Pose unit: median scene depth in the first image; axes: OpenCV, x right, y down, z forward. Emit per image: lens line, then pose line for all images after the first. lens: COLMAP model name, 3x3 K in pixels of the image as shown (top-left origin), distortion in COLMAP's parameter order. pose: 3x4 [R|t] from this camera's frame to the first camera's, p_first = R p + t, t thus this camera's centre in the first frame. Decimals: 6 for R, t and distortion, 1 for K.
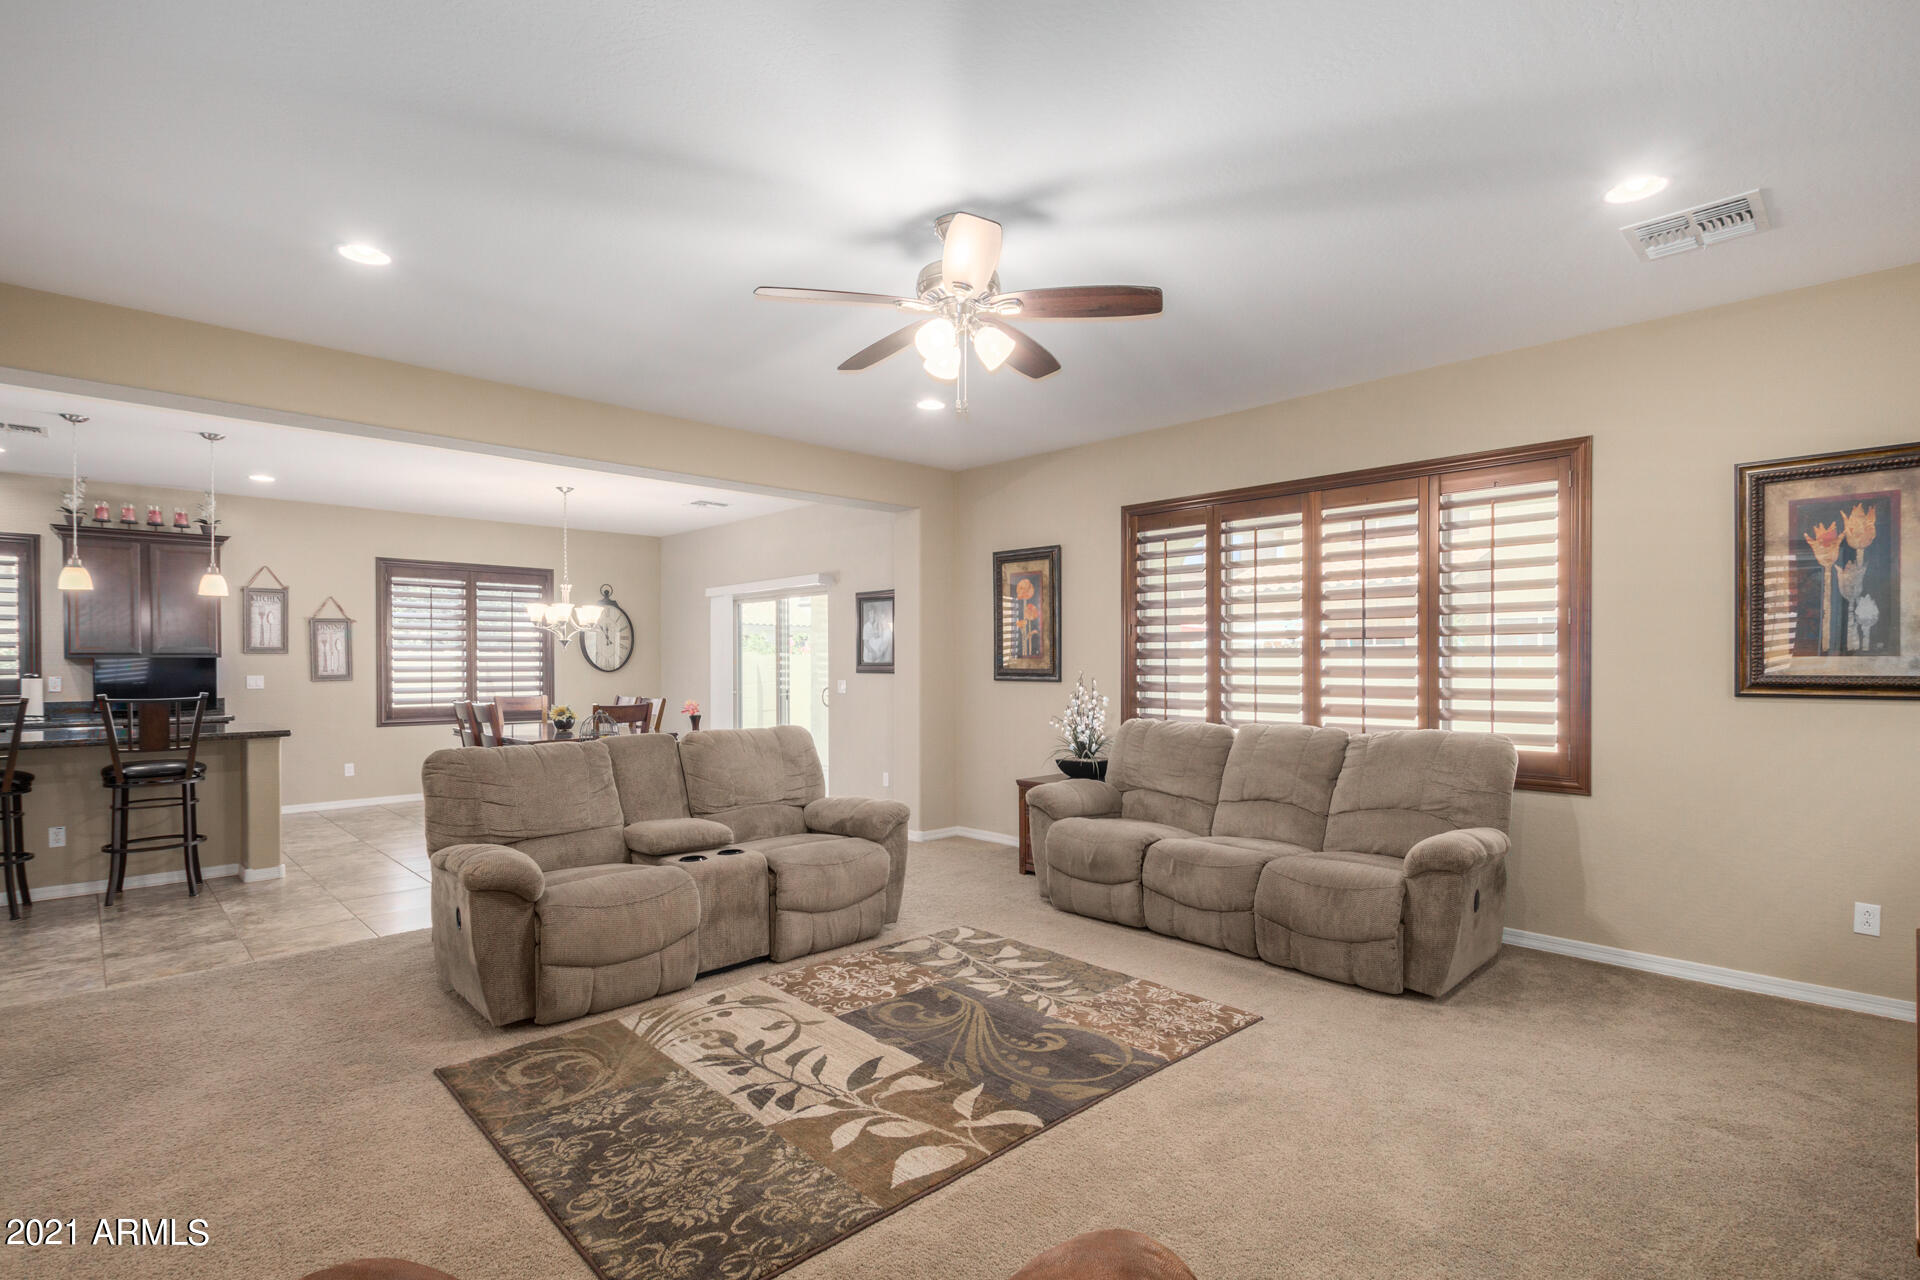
lens RADIAL K [[914.6, 0, 960.0], [0, 914.6, 667.1], [0, 0, 1]] dist [0.005872, 0.000337]
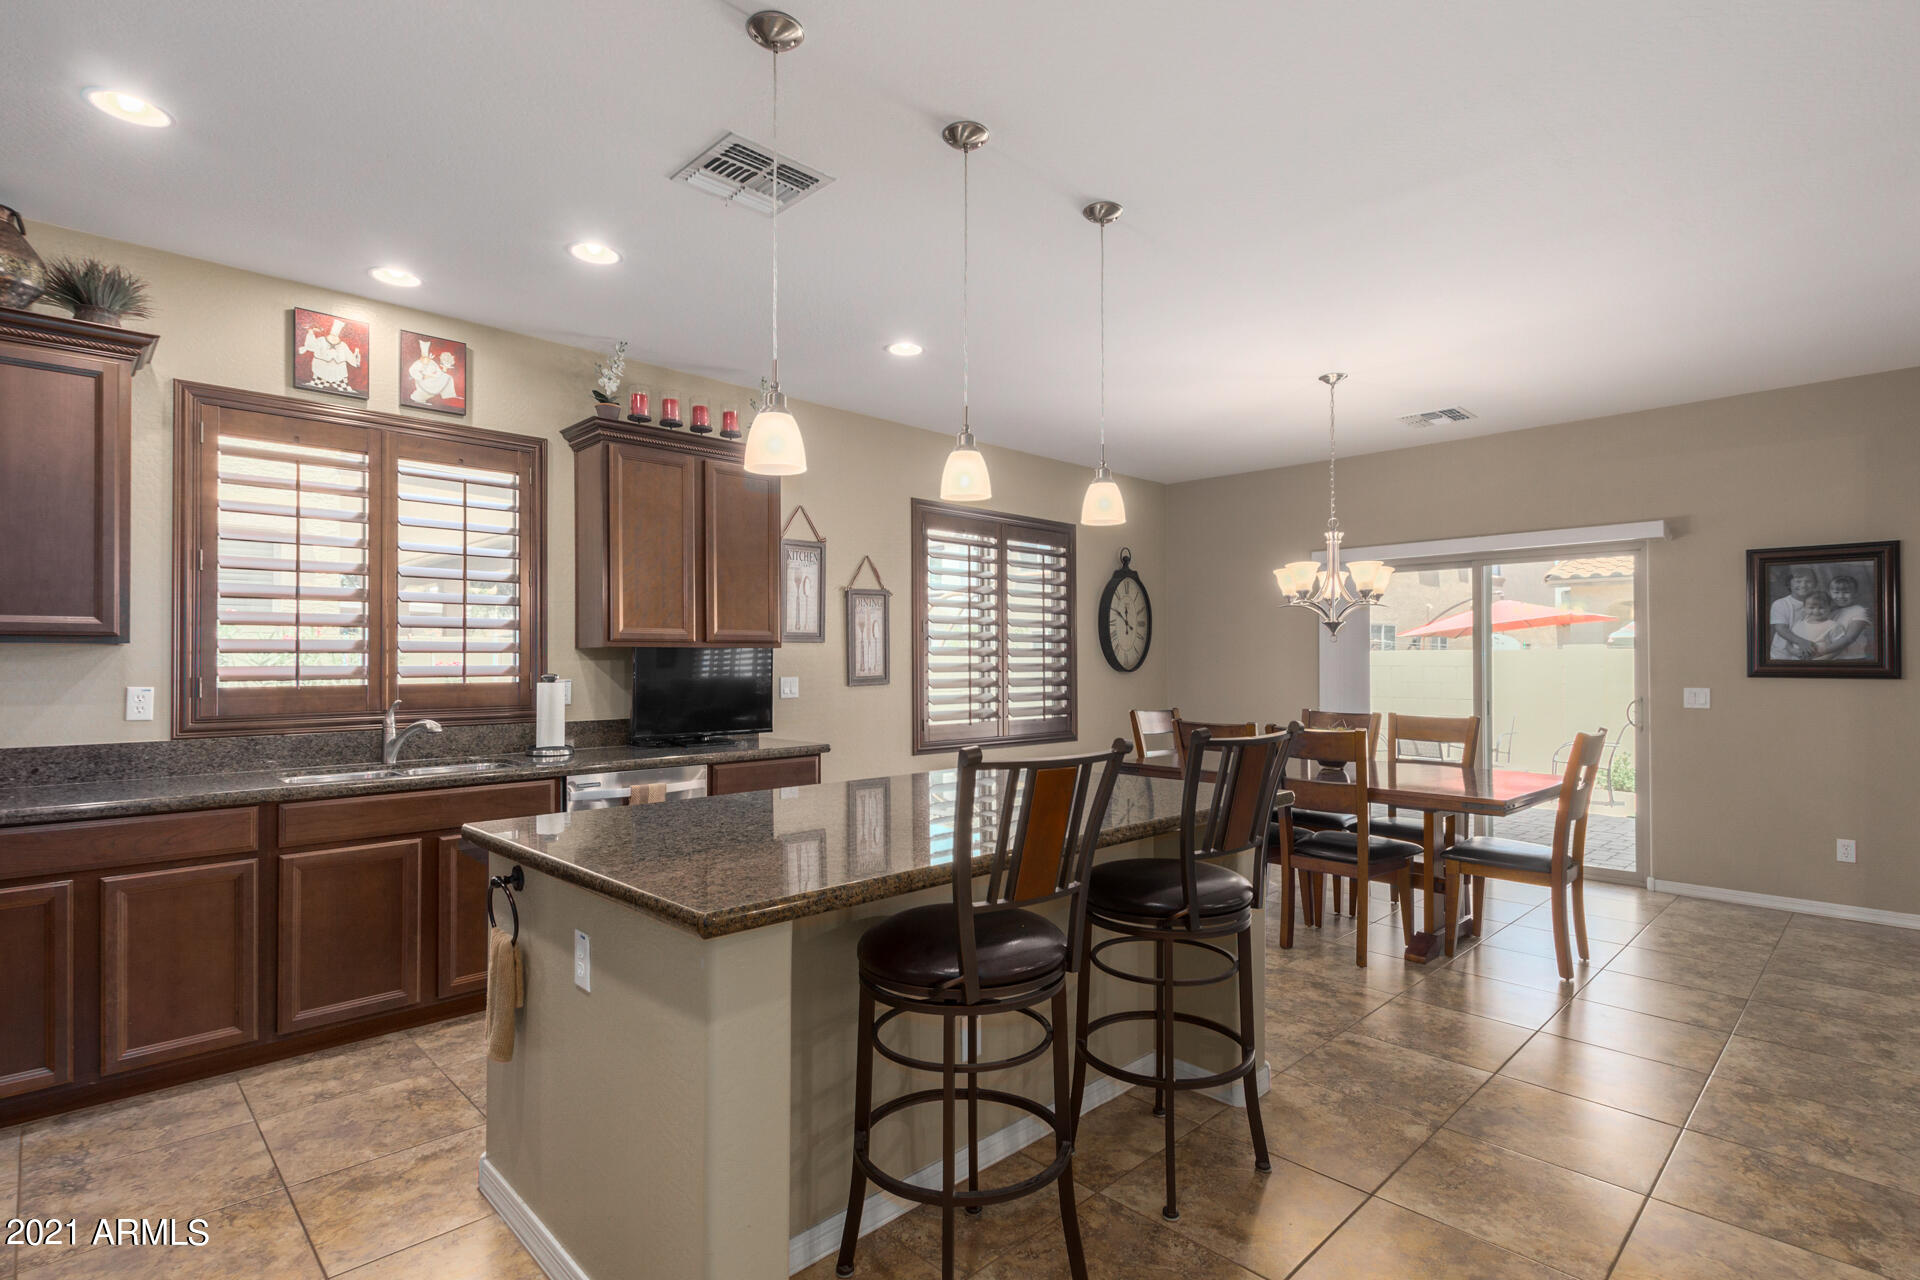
lens RADIAL K [[914.6, 0, 957.7], [0, 914.6, 645.3], [0, 0, 1]] dist [0.005872, 0.000337]
pose [[0.999982, 0.003484, 0.004975, -1.403521], [-0.003392, 0.999825, -0.018400, -0.003604], [-0.005038, 0.018383, 0.999818, 0.788808]]
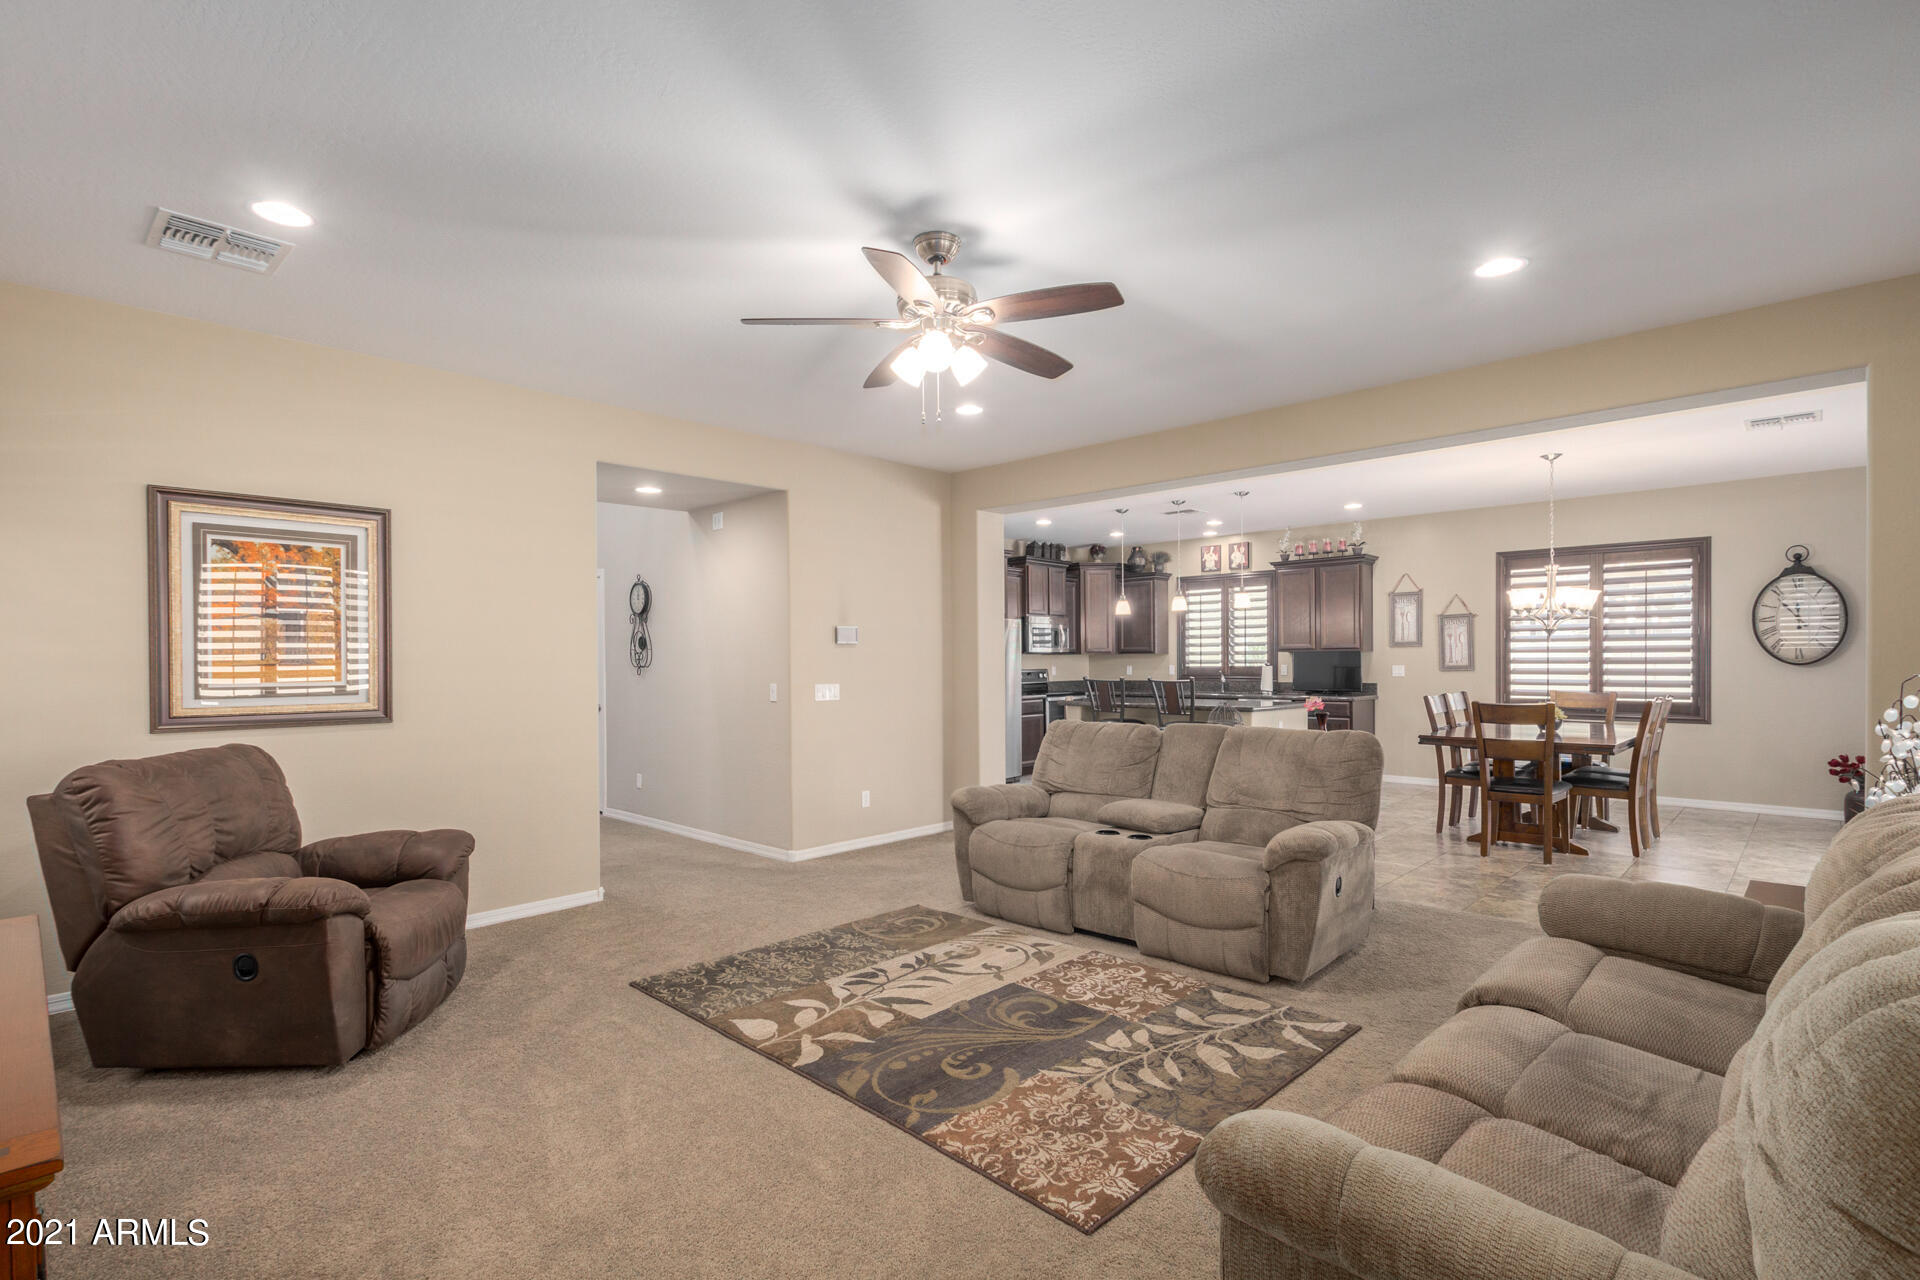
lens RADIAL K [[914.6, 0, 952.4], [0, 914.6, 650.2], [0, 0, 1]] dist [0.005872, 0.000337]
pose [[0.031496, -0.008616, -0.999467, 0.871418], [0.001500, 0.999962, -0.008573, -0.003332], [0.999503, -0.001229, 0.031508, 0.818805]]
